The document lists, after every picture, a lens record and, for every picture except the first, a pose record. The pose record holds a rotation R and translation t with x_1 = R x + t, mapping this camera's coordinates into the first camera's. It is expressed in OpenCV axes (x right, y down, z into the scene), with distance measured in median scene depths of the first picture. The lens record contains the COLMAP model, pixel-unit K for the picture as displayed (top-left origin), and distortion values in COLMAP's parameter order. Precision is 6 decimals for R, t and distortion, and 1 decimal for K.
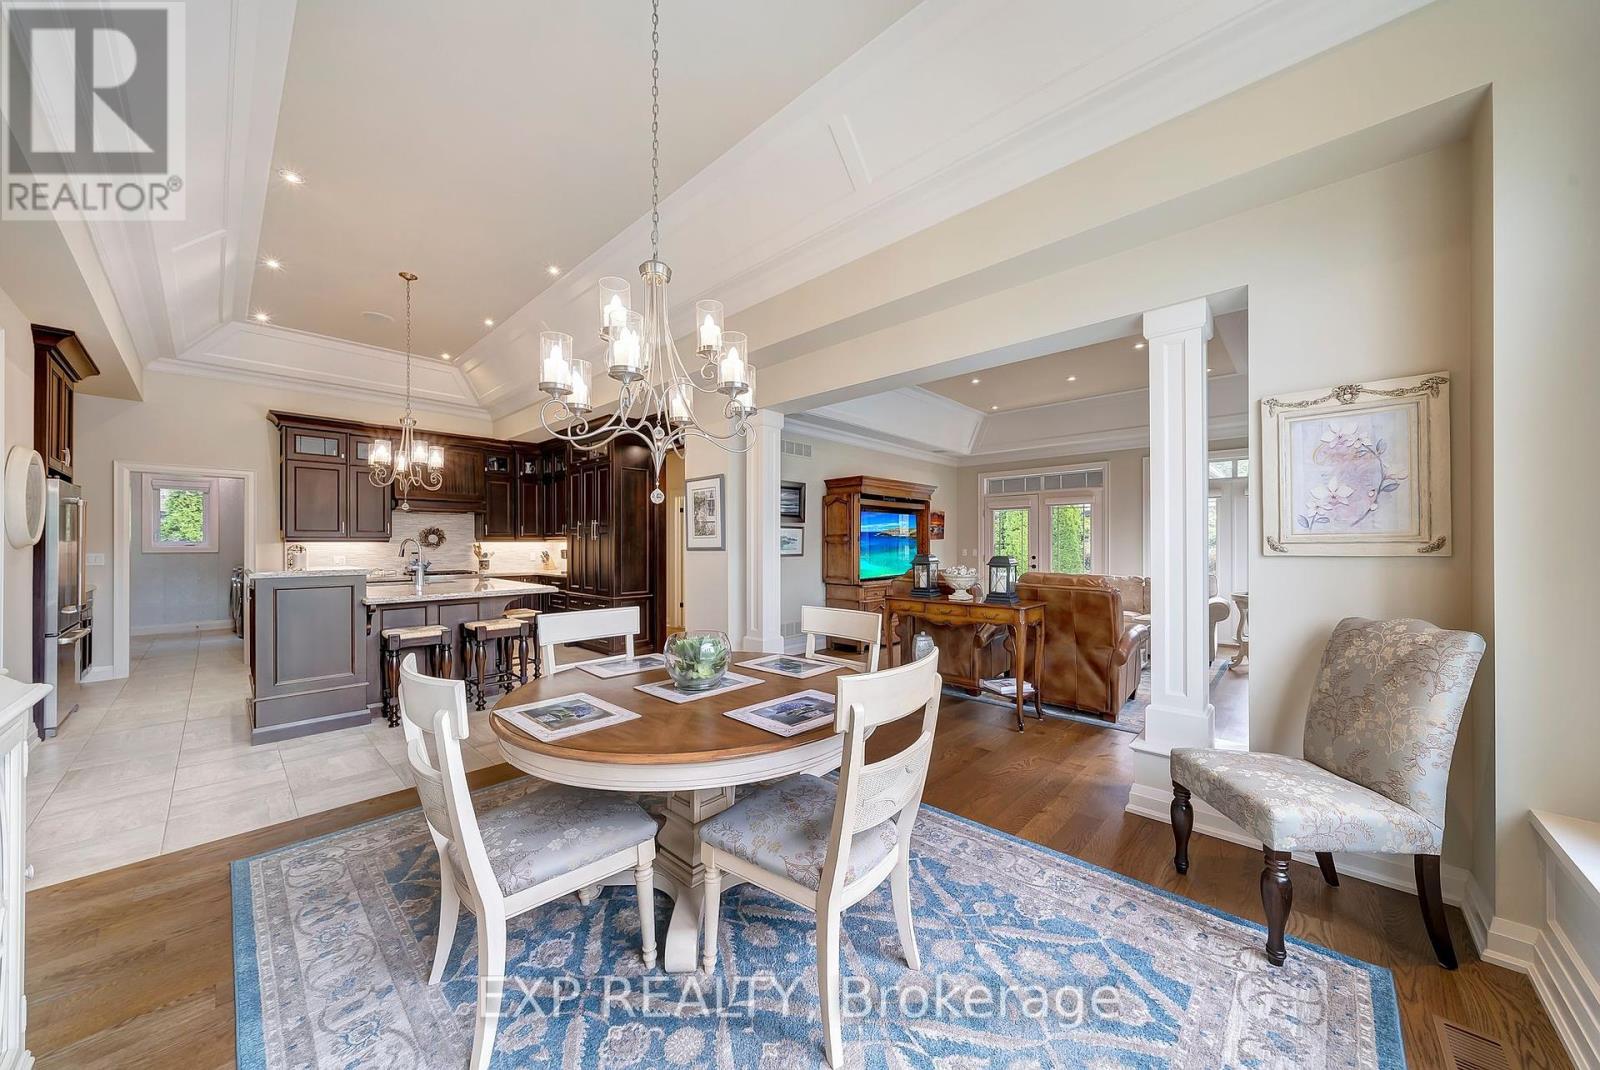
lens RADIAL K [[552.5, 0, 797.9], [0, 552.5, 541.8], [0, 0, 1]] dist [-0.001090, -0.000221]
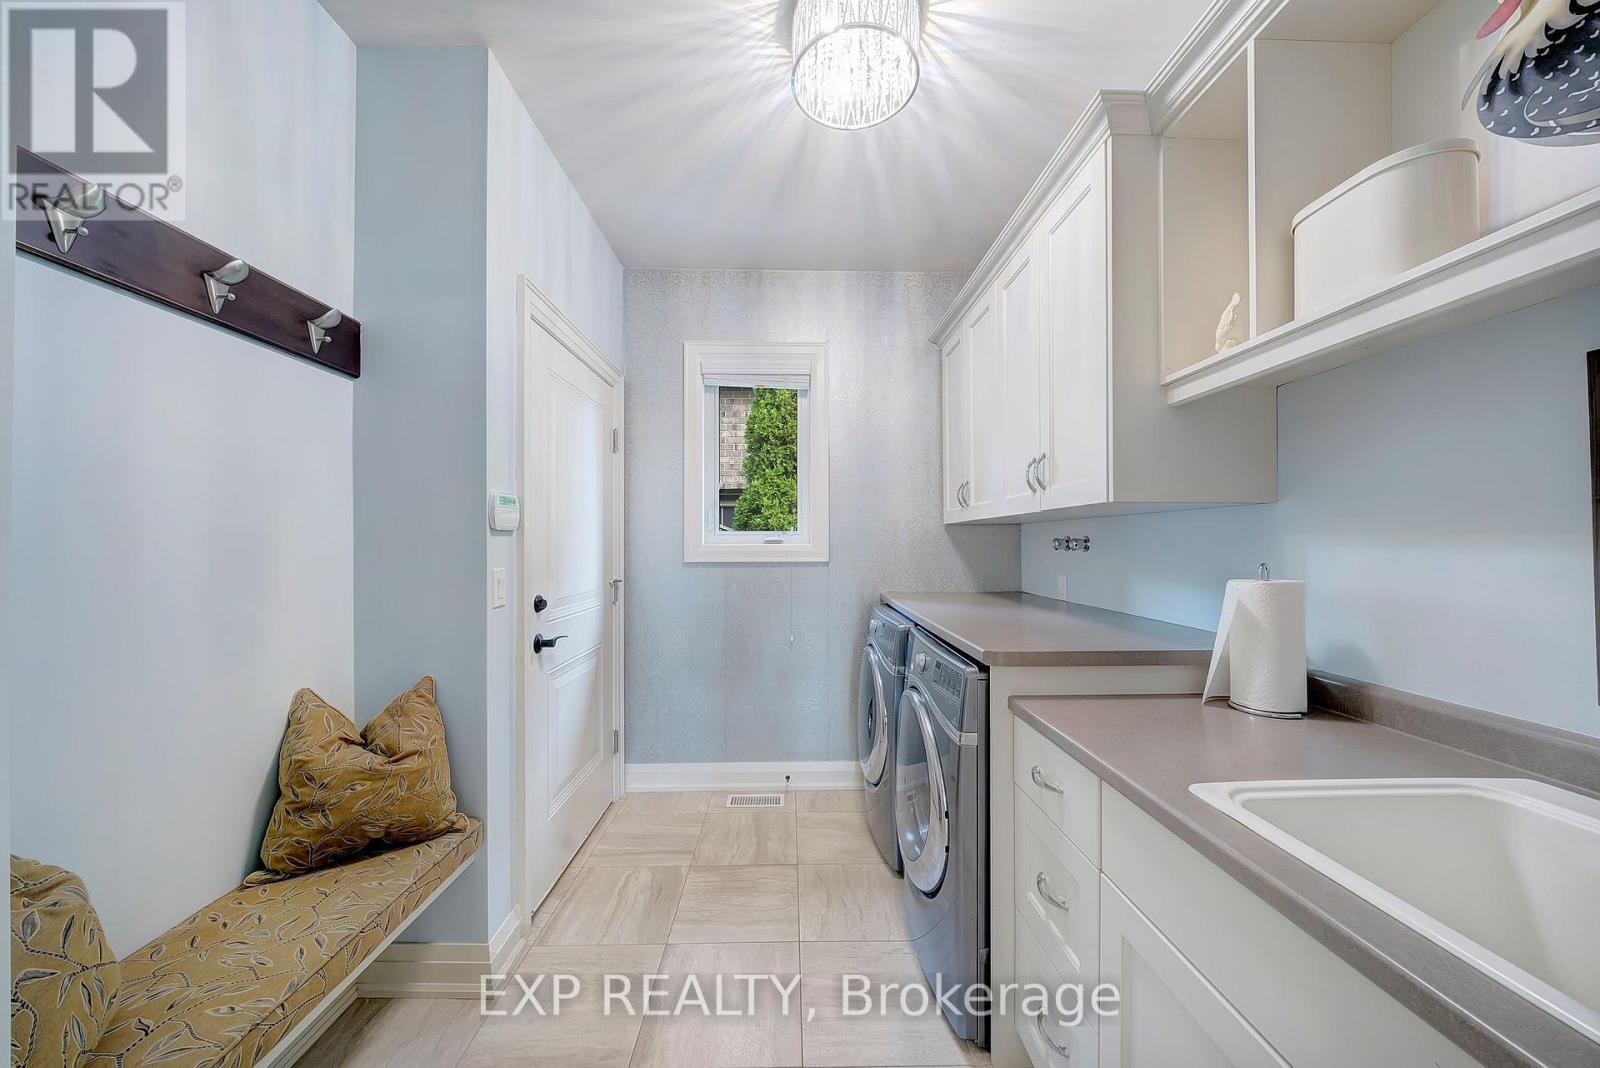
lens RADIAL K [[552.5, 0, 797.9], [0, 552.5, 541.7], [0, 0, 1]] dist [-0.001090, -0.000221]
pose [[0.695551, 0.001987, -0.718474, -1.135001], [-0.000401, 0.999997, 0.002377, 0.008697], [0.718476, -0.001365, 0.695550, 1.040208]]
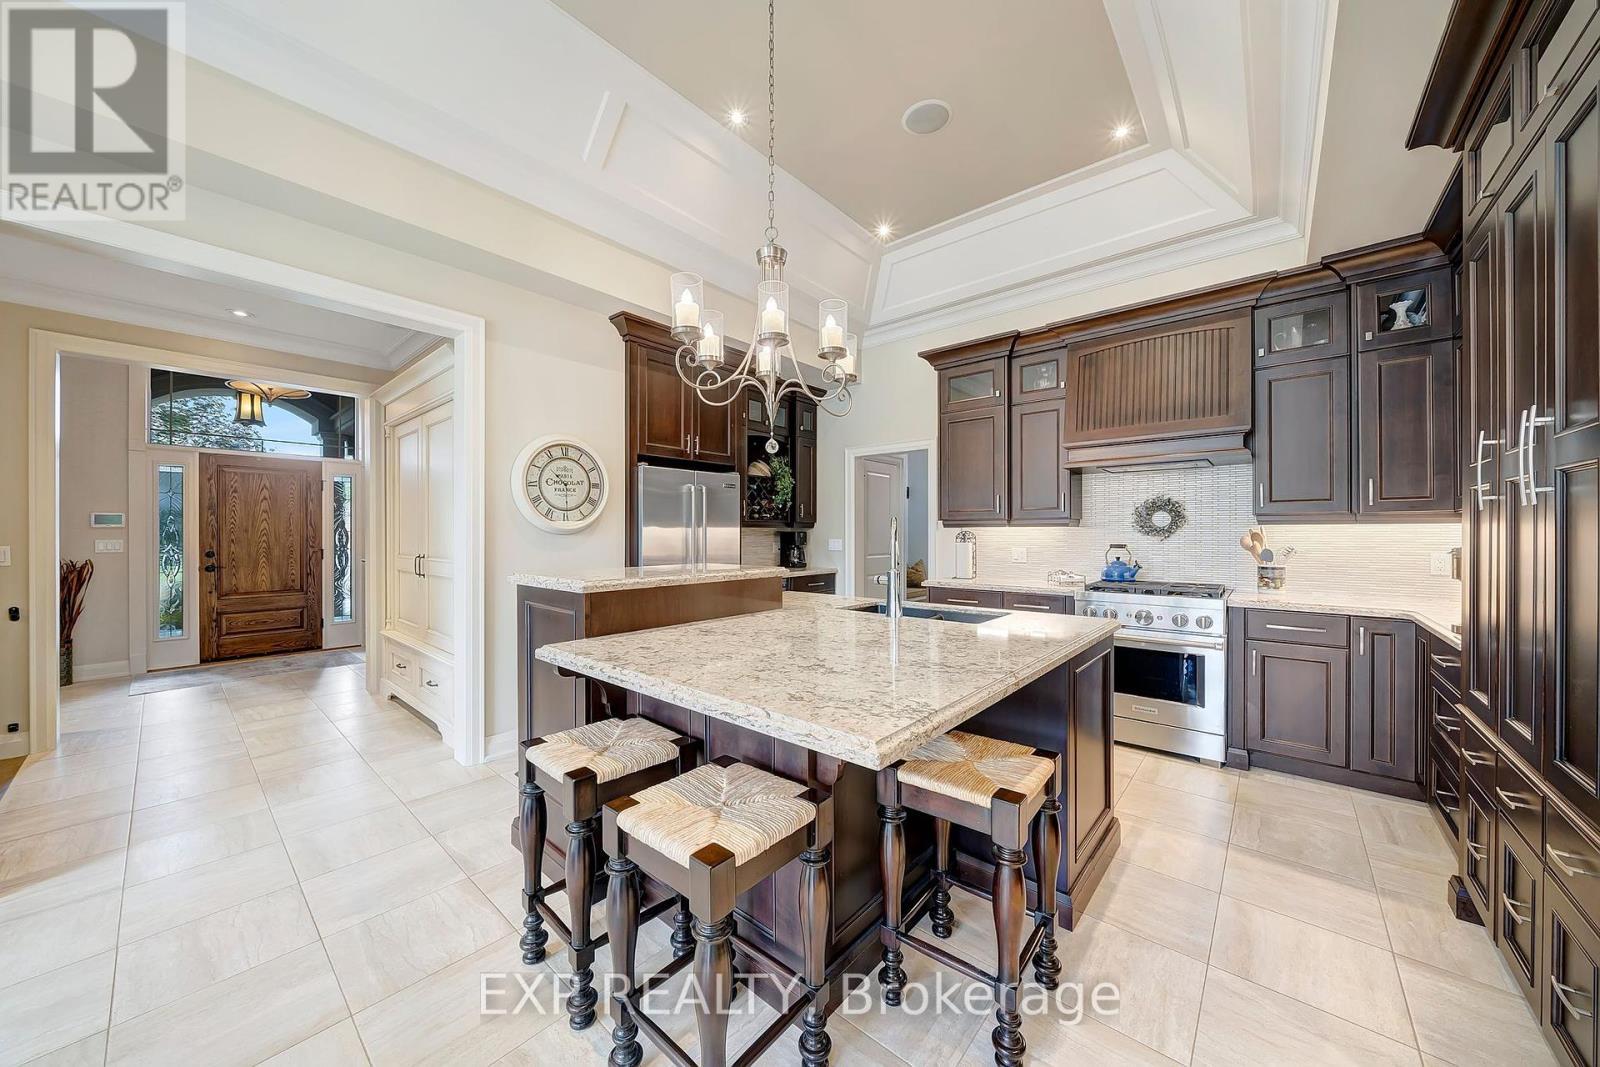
lens RADIAL K [[552.5, 0, 806.7], [0, 552.5, 534.7], [0, 0, 1]] dist [-0.001090, -0.000221]
pose [[0.050159, 0.004997, -0.998729, -0.185911], [0.006468, 0.999965, 0.005329, 0.004590], [0.998720, -0.006727, 0.050125, 0.749180]]
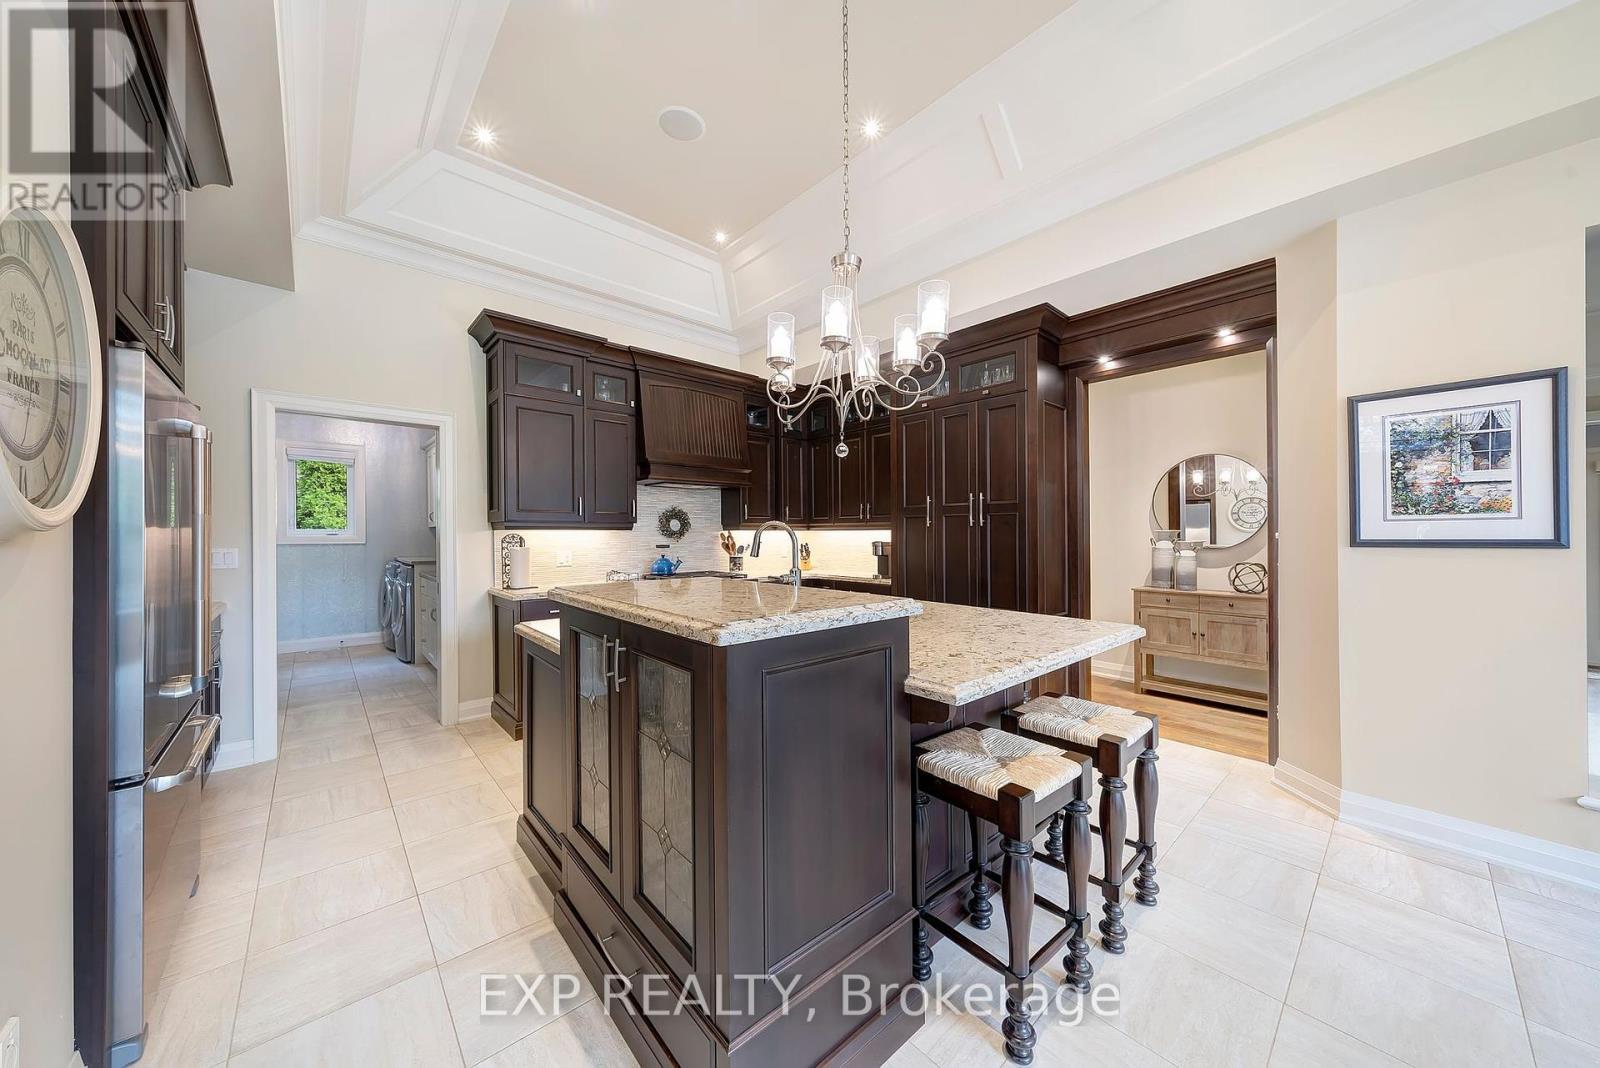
lens RADIAL K [[552.5, 0, 810.0], [0, 552.5, 538.7], [0, 0, 1]] dist [-0.001090, -0.000221]
pose [[0.996558, 0.002087, -0.082877, -0.514032], [-0.001130, 0.999932, 0.011584, 0.003442], [0.082896, -0.011451, 0.996492, 0.396573]]
